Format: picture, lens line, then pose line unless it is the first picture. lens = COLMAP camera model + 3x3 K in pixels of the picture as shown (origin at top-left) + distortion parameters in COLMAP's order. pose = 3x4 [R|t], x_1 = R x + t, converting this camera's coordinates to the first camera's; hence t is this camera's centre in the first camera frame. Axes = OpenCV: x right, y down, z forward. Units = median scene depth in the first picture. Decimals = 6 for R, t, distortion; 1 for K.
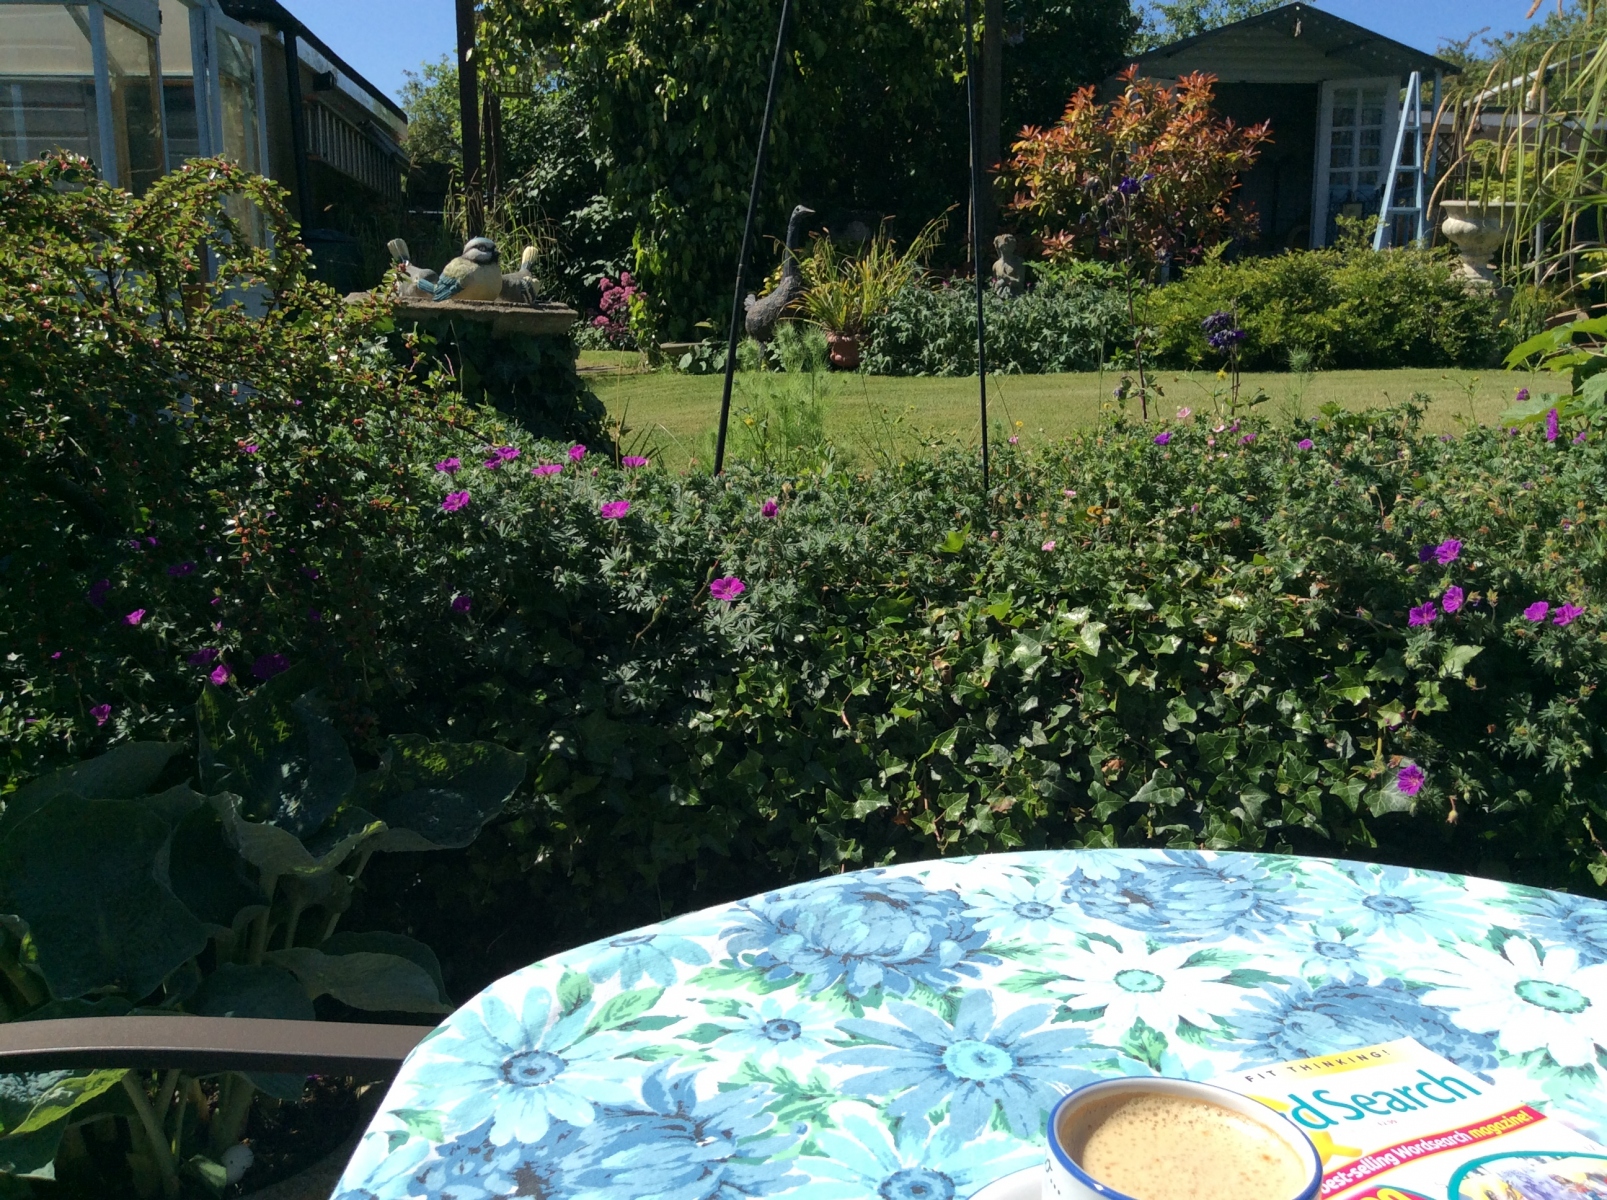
lens RADIAL K [[1459.2, 0, 789.4], [0, 1459.2, 604.1], [0, 0, 1]] dist [0.020041, 0.000000]
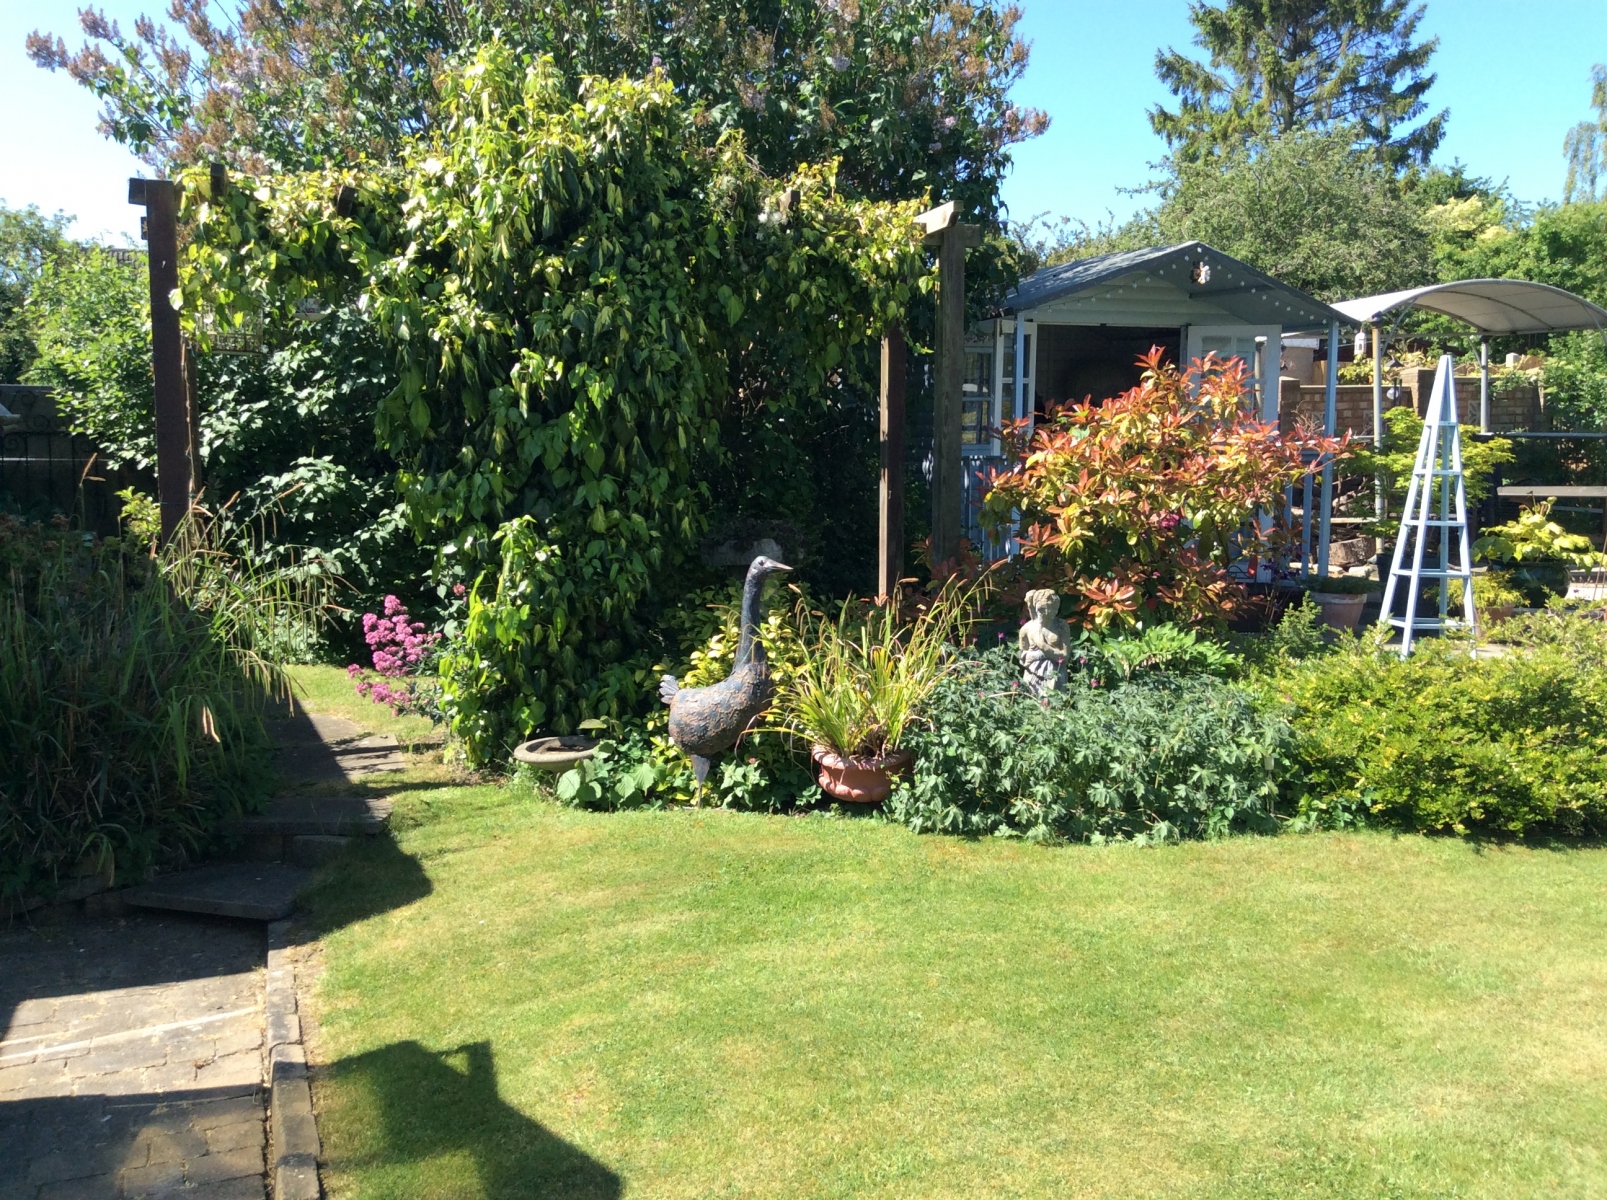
lens RADIAL K [[1459.2, 0, 801.6], [0, 1459.2, 595.6], [0, 0, 1]] dist [0.020041, 0.000000]
pose [[0.948652, -0.032881, 0.314608, -0.180311], [0.061470, 0.994785, -0.081386, -0.197604], [-0.310292, 0.096546, 0.945726, 0.370821]]
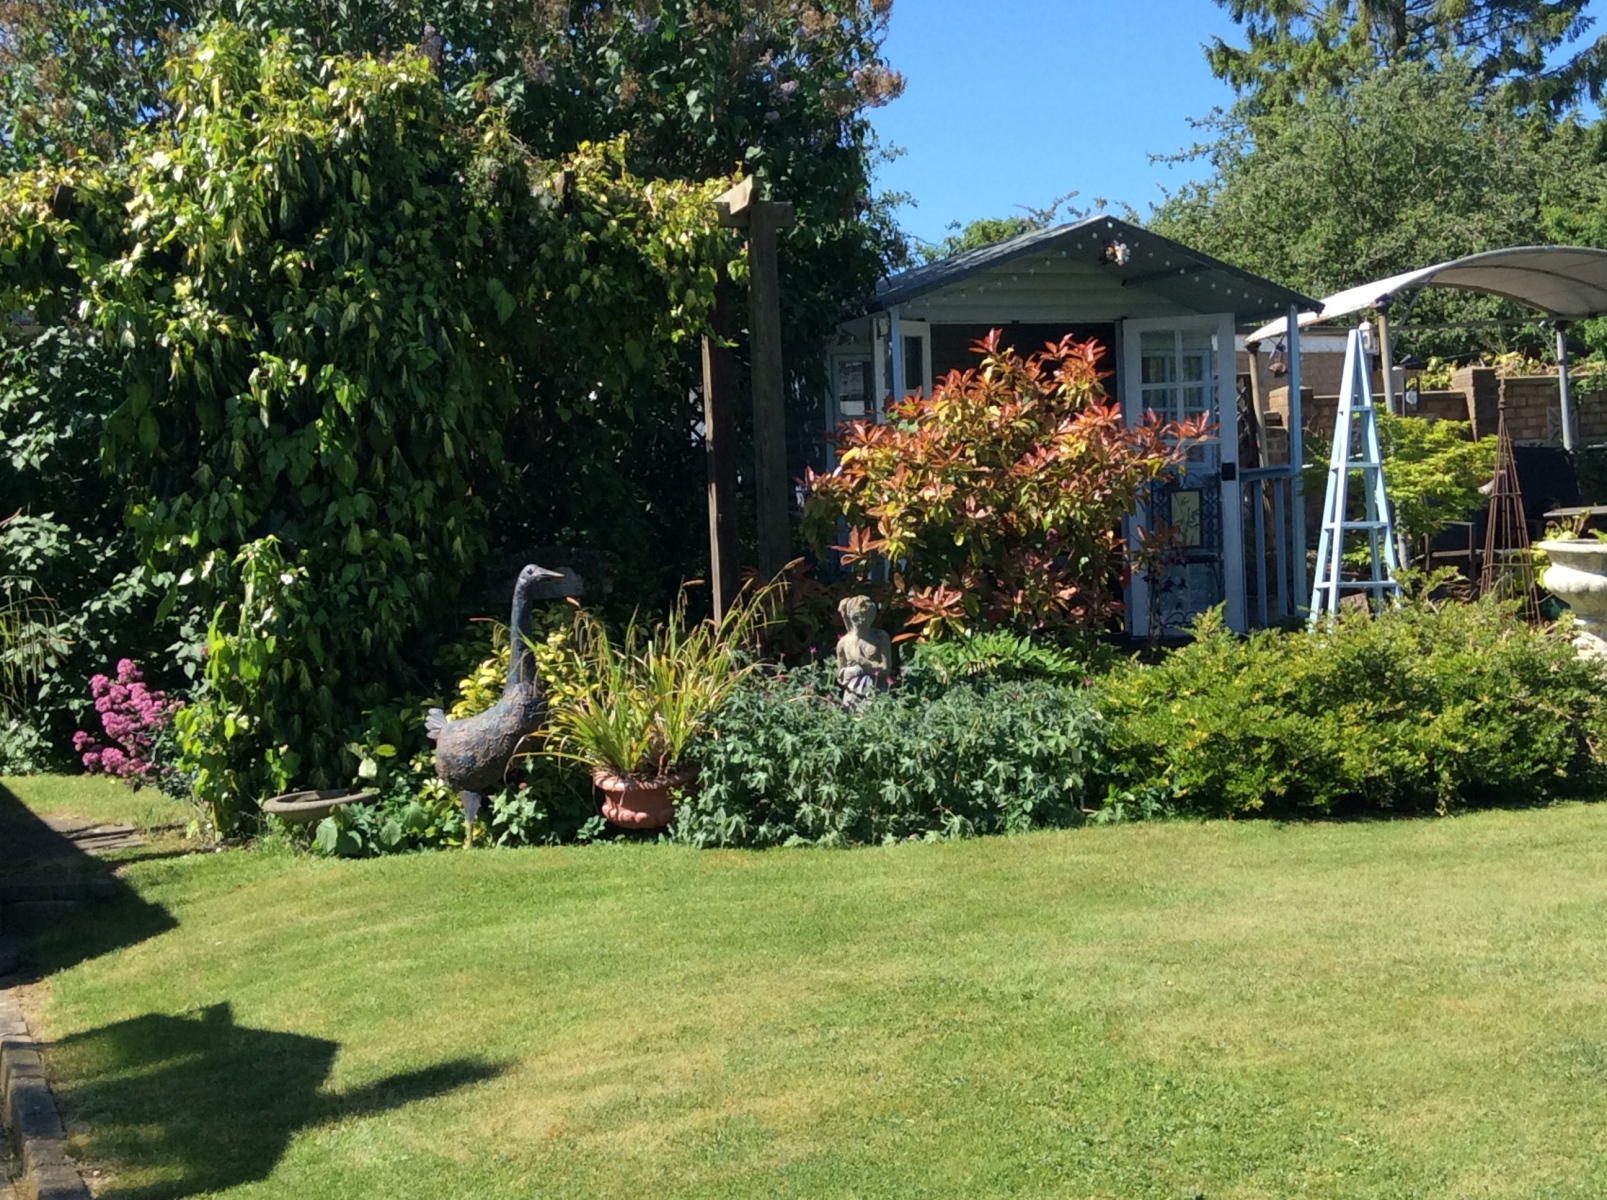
lens RADIAL K [[2251.4, 0, 818.8], [0, 2251.4, 585.3], [0, 0, 1]] dist [0.048187, 0.000000]
pose [[0.942388, -0.045473, 0.331416, -0.184971], [0.107017, 0.979635, -0.169892, -0.094301], [-0.316941, 0.195572, 0.928063, 0.108638]]
